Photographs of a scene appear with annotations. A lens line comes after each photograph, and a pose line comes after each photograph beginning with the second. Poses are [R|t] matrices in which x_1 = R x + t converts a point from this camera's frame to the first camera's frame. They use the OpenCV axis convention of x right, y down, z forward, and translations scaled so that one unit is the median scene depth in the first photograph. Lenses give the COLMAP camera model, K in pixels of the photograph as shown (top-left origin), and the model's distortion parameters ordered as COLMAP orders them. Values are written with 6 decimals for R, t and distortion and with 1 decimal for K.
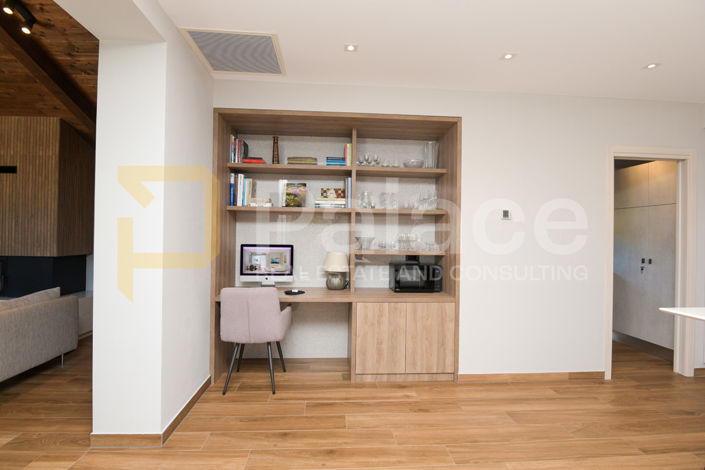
lens RADIAL K [[354.2, 0, 353.2], [0, 354.2, 232.5], [0, 0, 1]] dist [-0.000394, -0.000051]
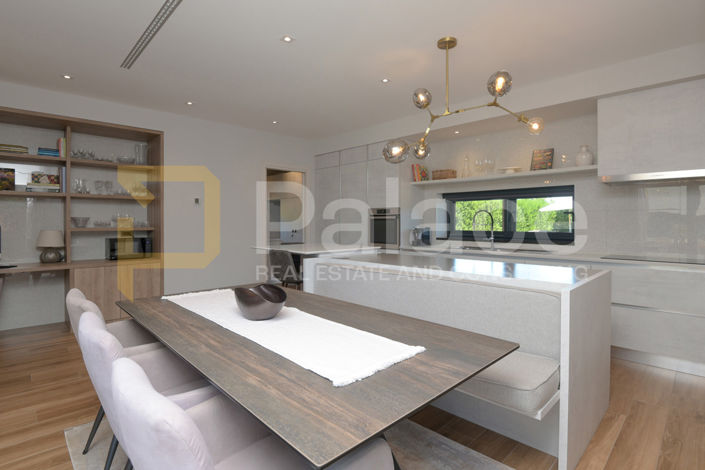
lens RADIAL K [[350.0, 0, 350.1], [0, 350.0, 226.9], [0, 0, 1]] dist [-0.028479, -0.001255]
pose [[0.764641, -0.020100, 0.644143, -0.019423], [0.008264, 0.999737, 0.021387, 0.028689], [-0.644403, -0.011030, 0.764606, -0.483315]]
